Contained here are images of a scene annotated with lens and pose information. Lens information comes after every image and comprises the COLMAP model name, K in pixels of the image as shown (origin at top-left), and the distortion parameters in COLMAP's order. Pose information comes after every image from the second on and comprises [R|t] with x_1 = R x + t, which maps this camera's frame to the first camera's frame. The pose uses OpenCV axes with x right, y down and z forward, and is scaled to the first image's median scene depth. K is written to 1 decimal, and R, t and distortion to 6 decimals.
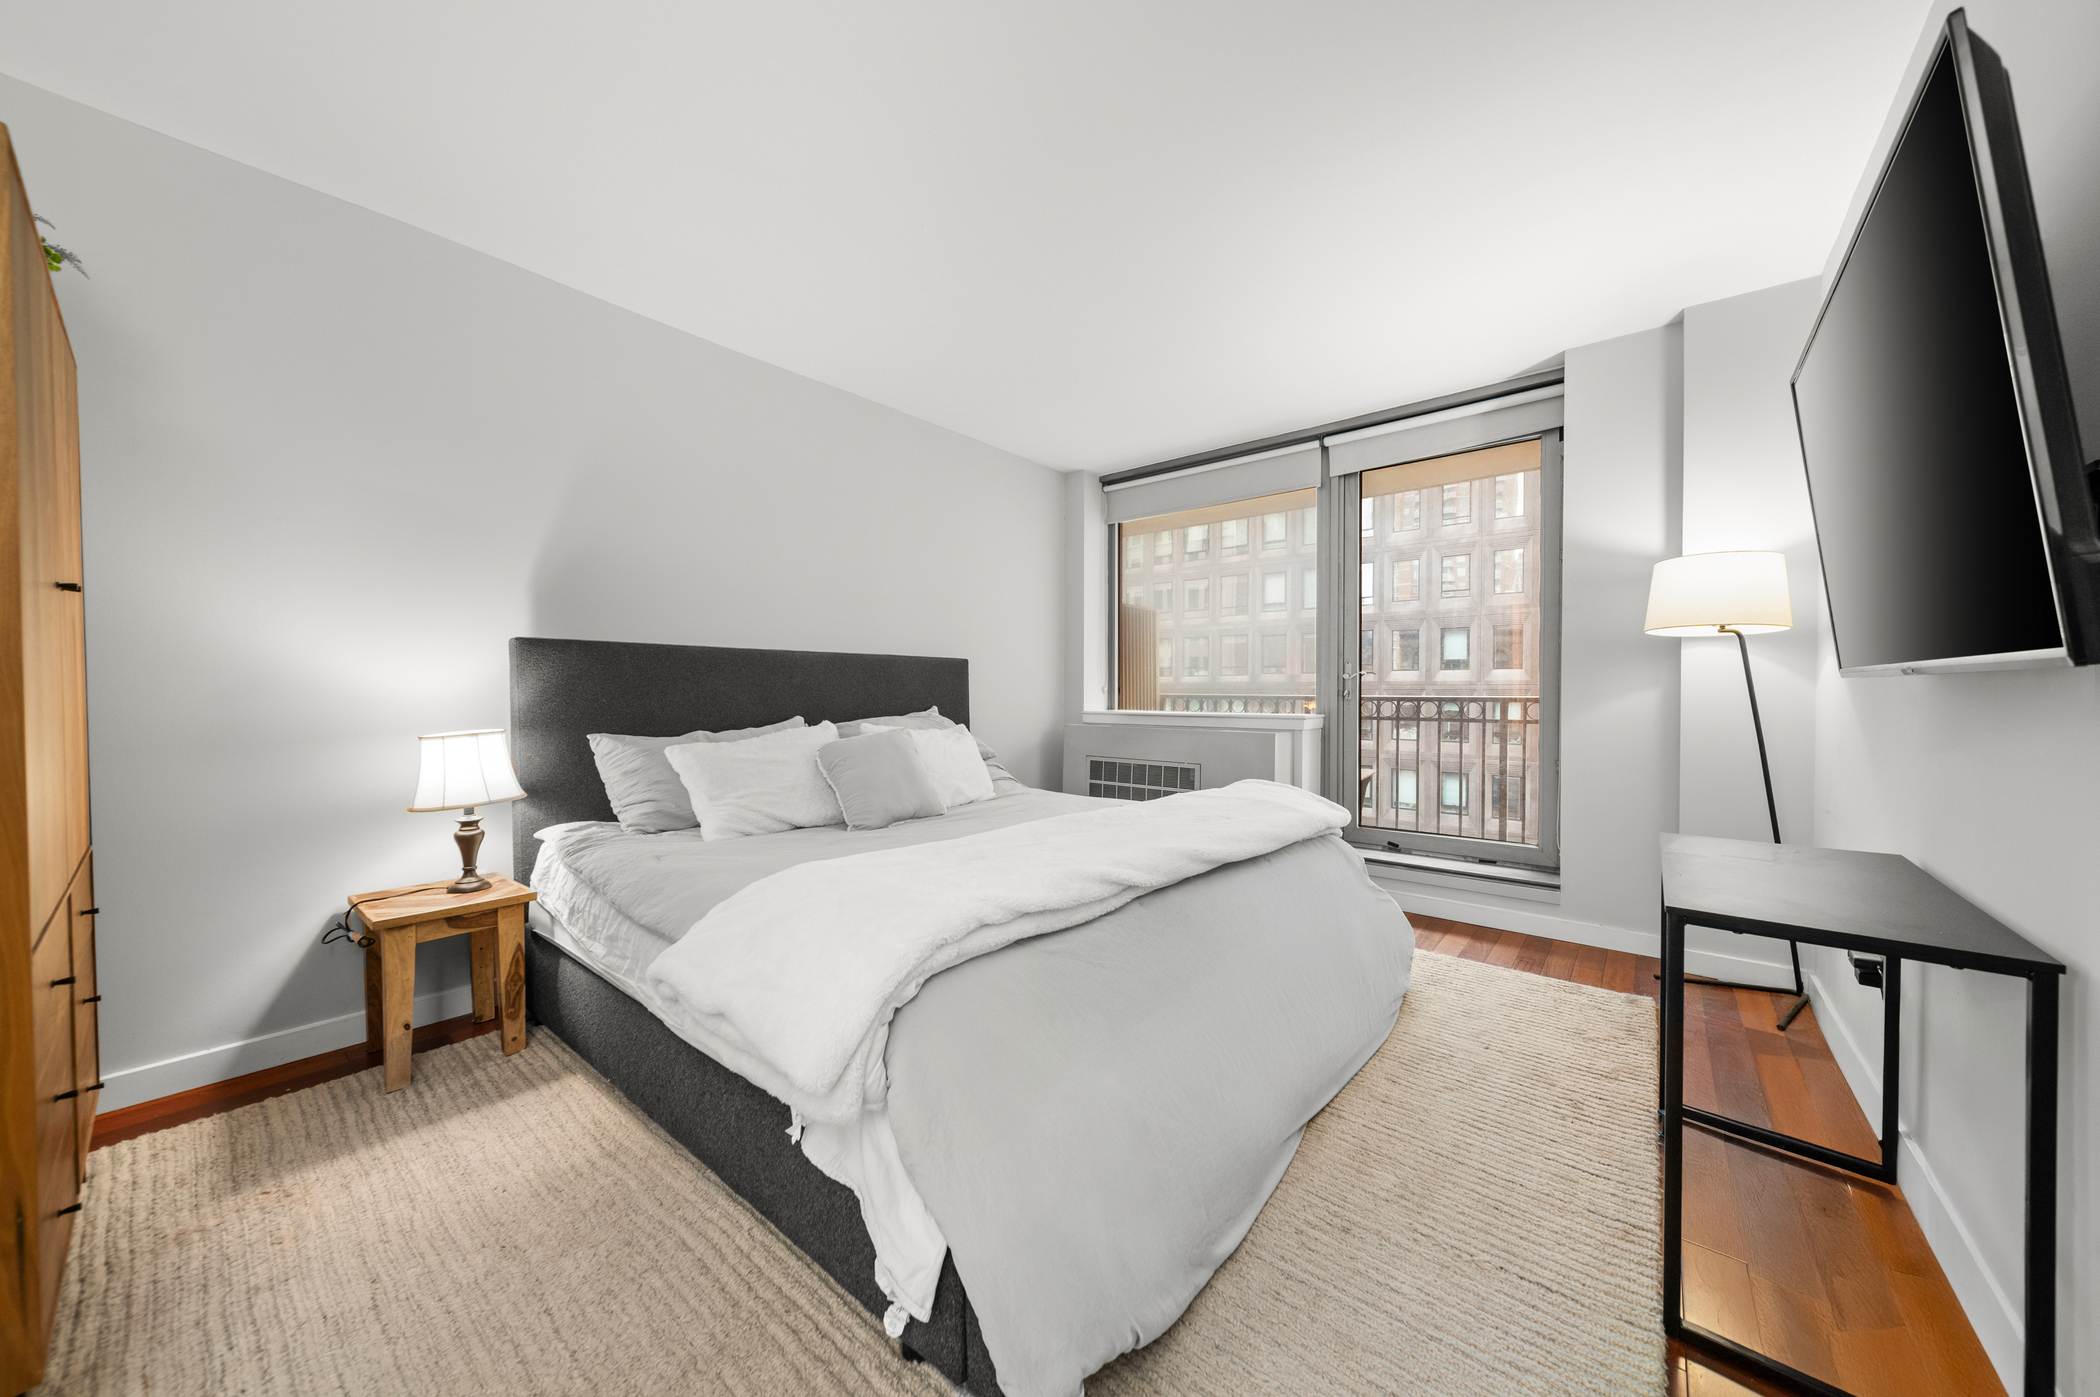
lens RADIAL K [[732.2, 0, 1038.7], [0, 732.2, 706.5], [0, 0, 1]] dist [0.006856, -0.001439]
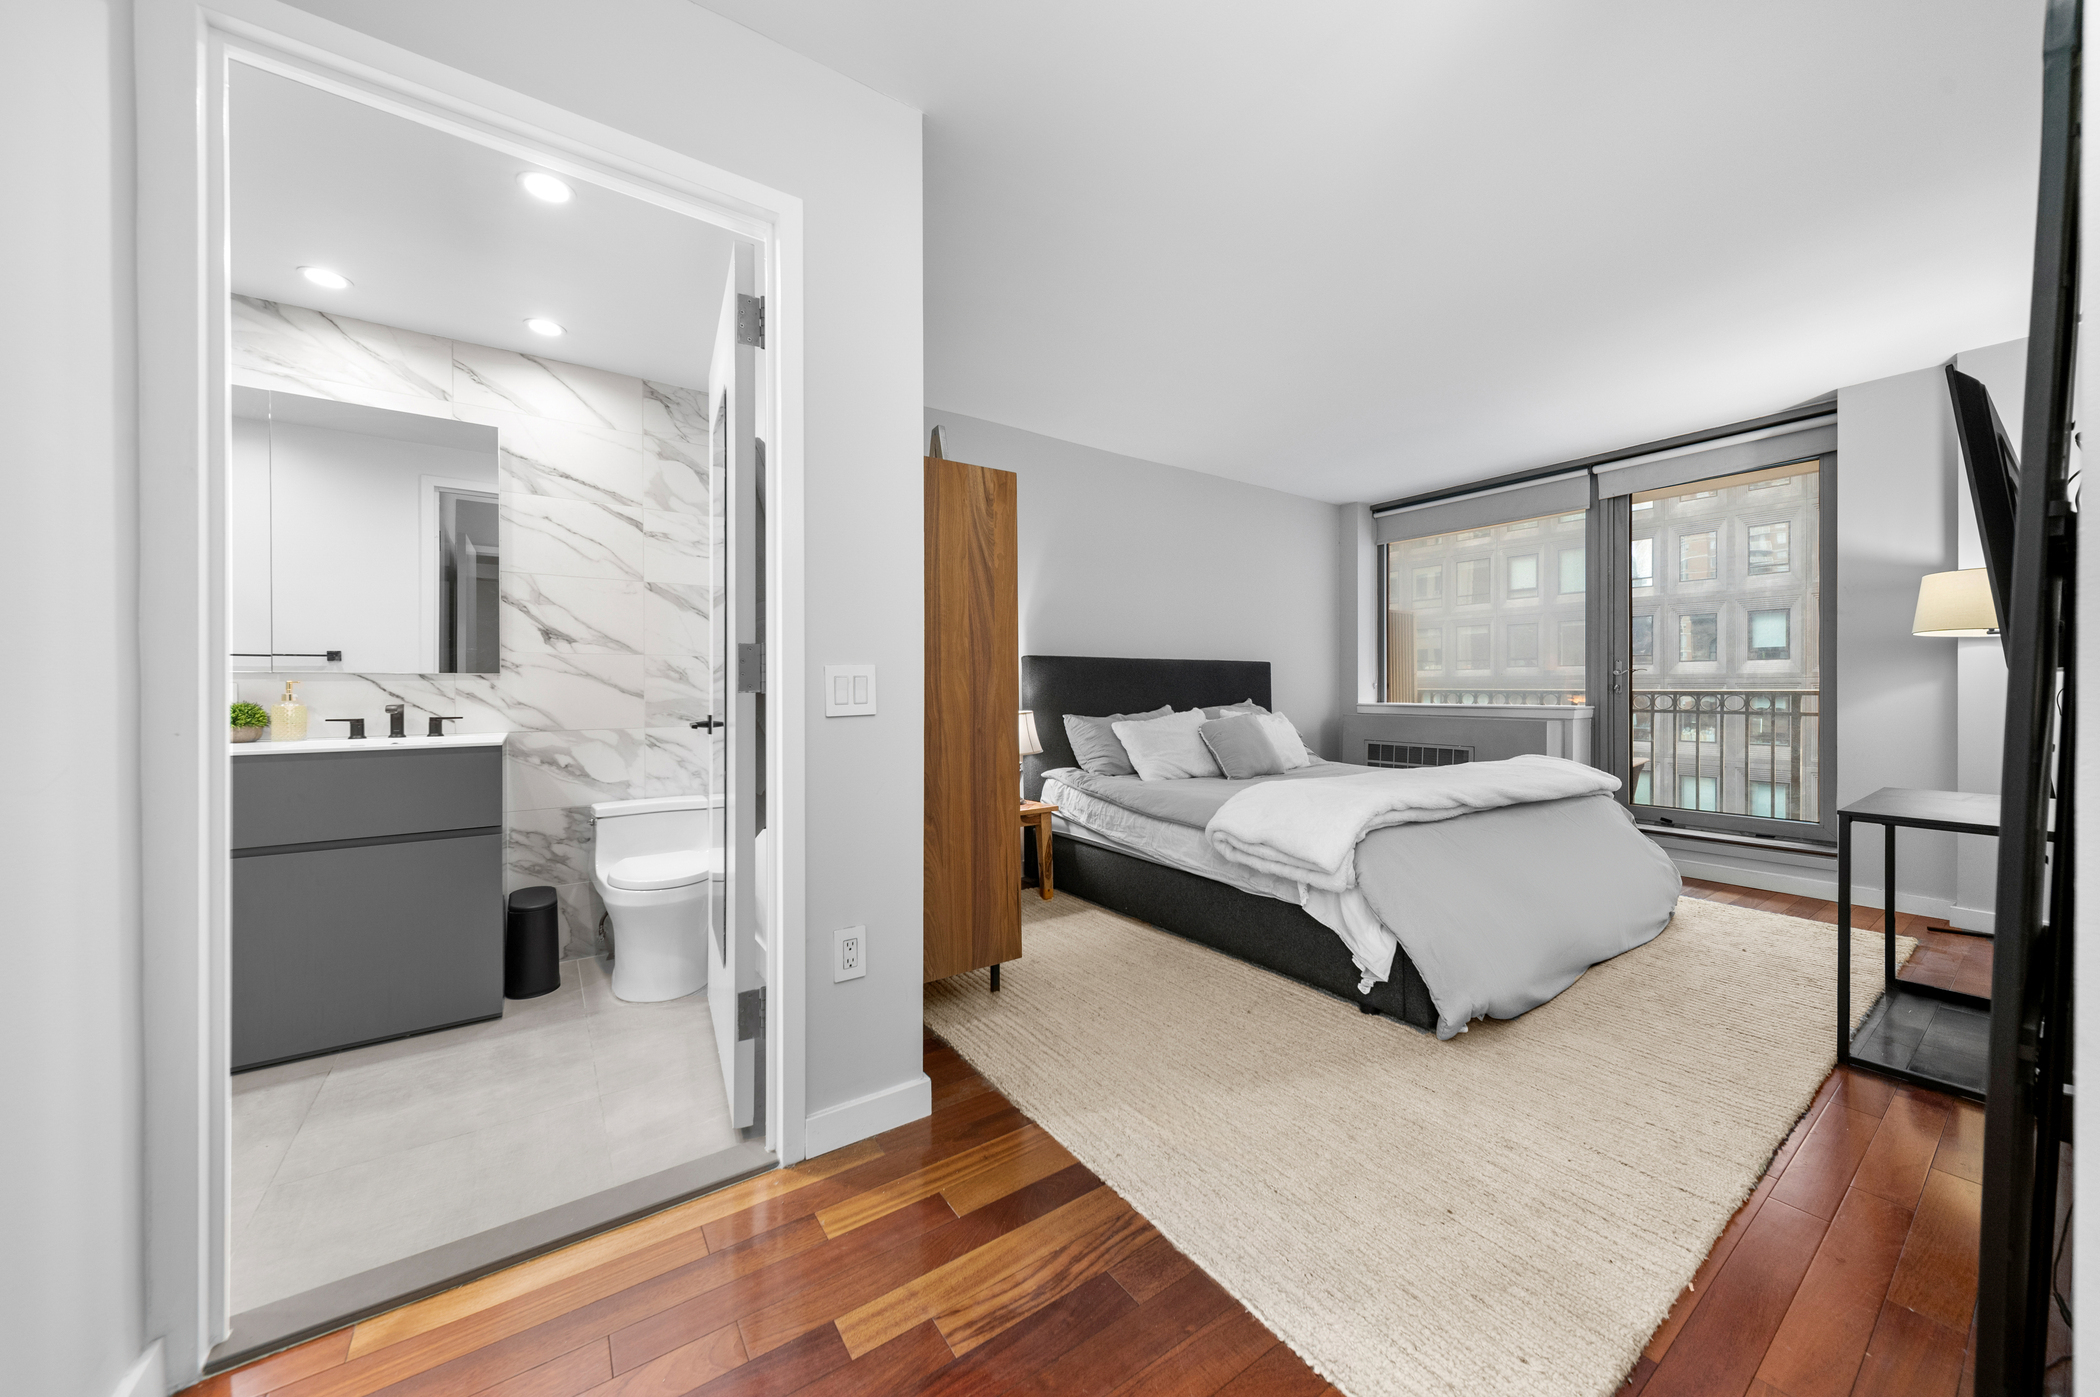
lens RADIAL K [[732.2, 0, 1045.6], [0, 732.2, 693.5], [0, 0, 1]] dist [0.006856, -0.001439]
pose [[0.965373, -0.002218, -0.260864, -0.170582], [-0.001240, 0.999914, -0.013091, 0.009401], [0.260871, 0.012961, 0.965287, -0.409577]]
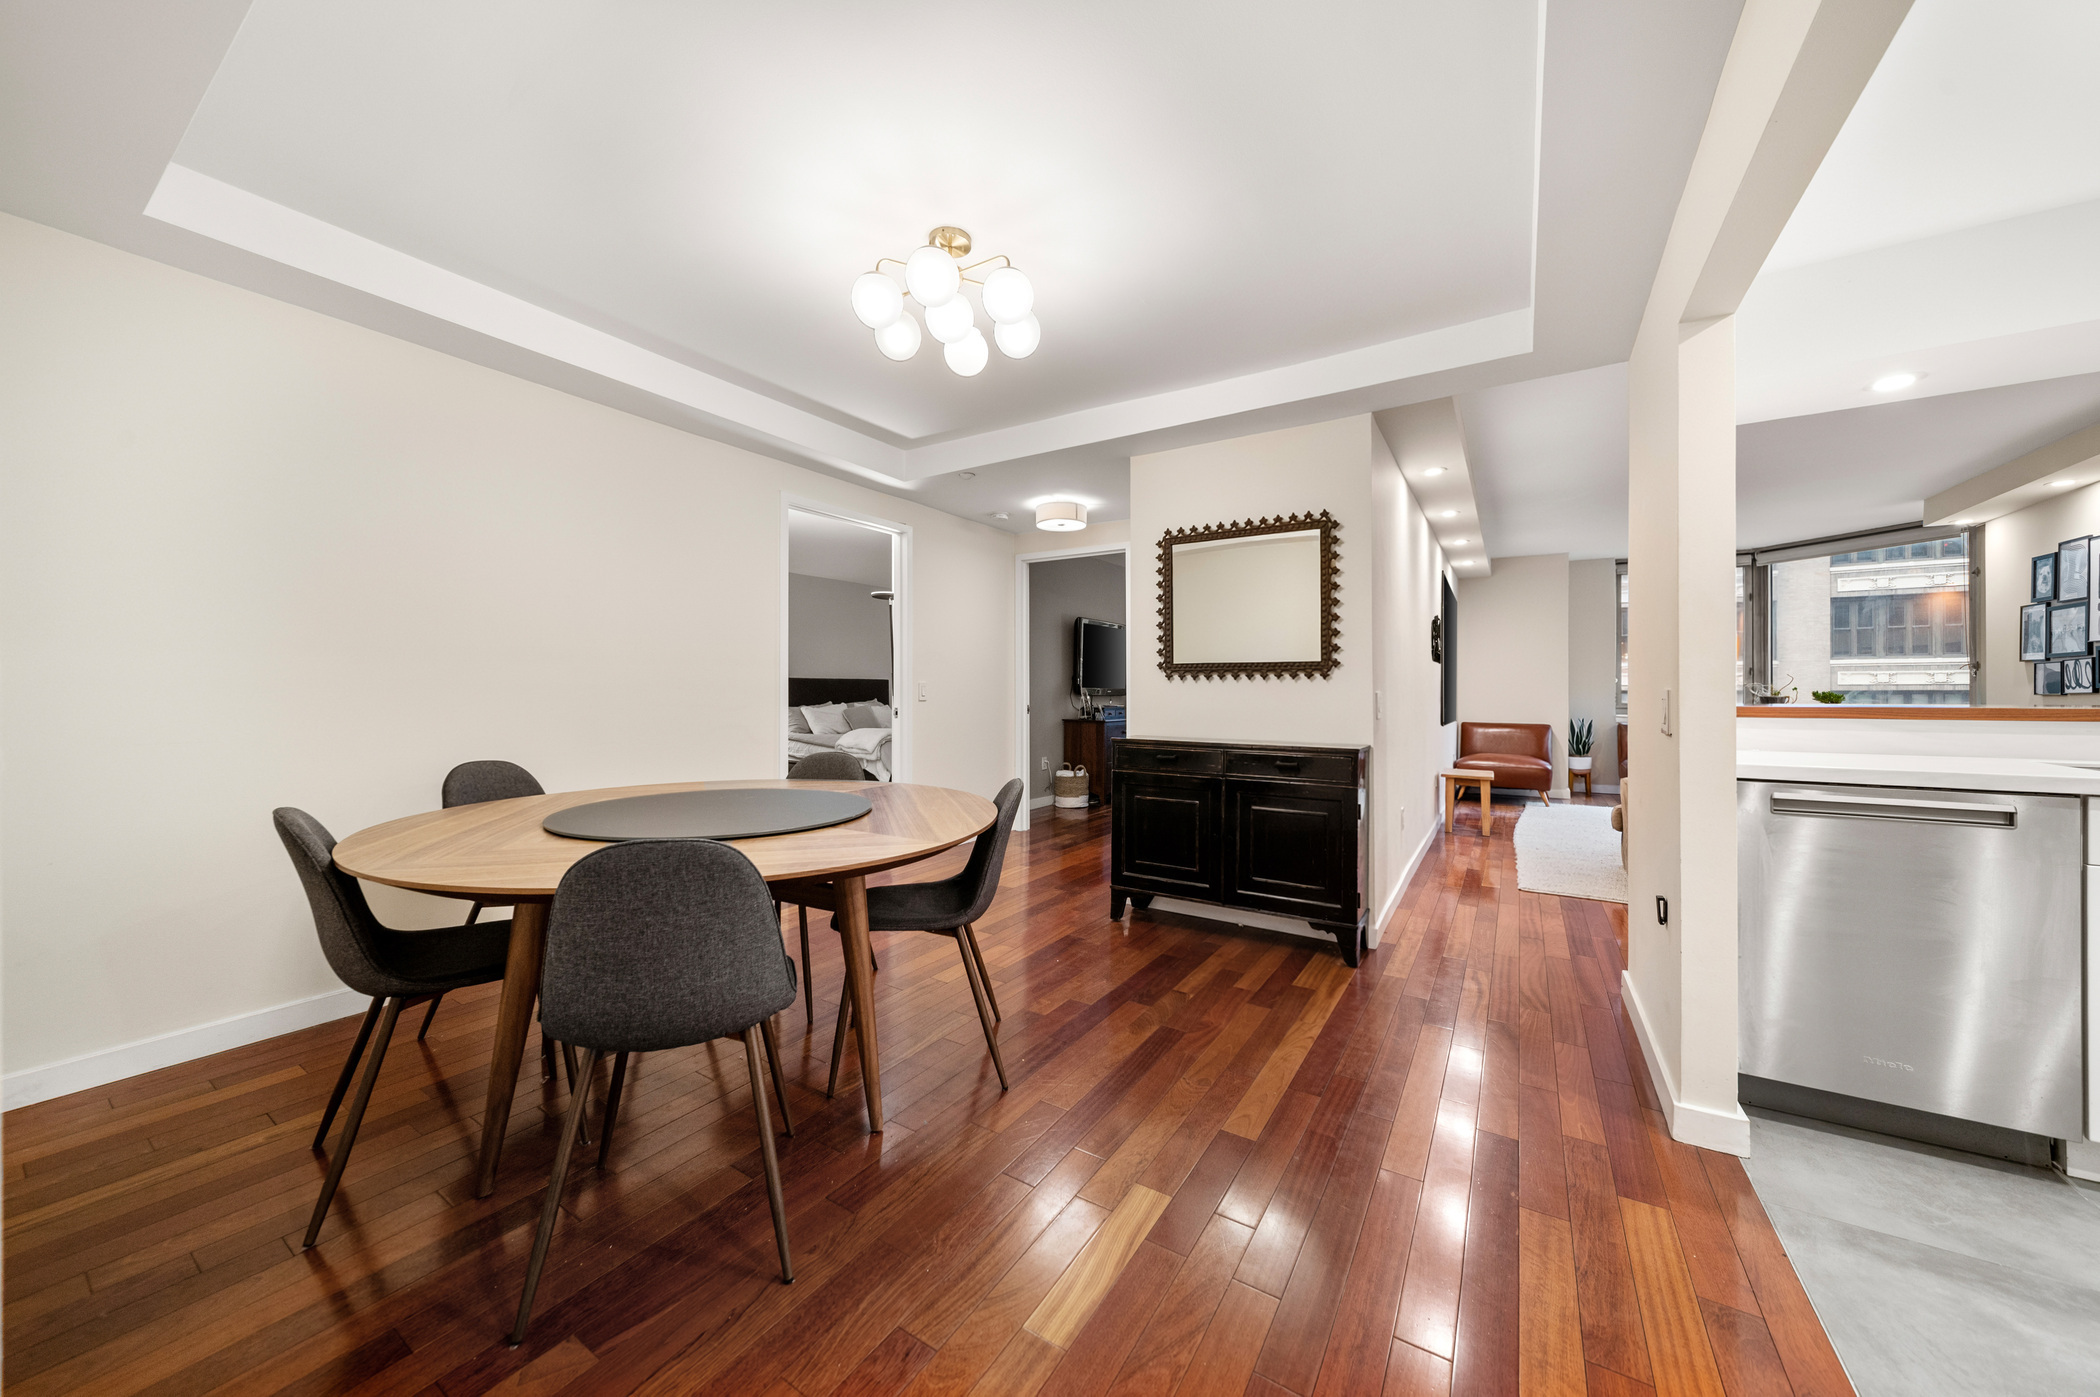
lens RADIAL K [[732.2, 0, 1044.2], [0, 732.2, 690.0], [0, 0, 1]] dist [0.006856, -0.001439]
pose [[0.991718, 0.003075, 0.128401, 0.128407], [-0.000346, 0.999774, -0.021268, 0.027327], [-0.128438, 0.021047, 0.991494, -1.831839]]
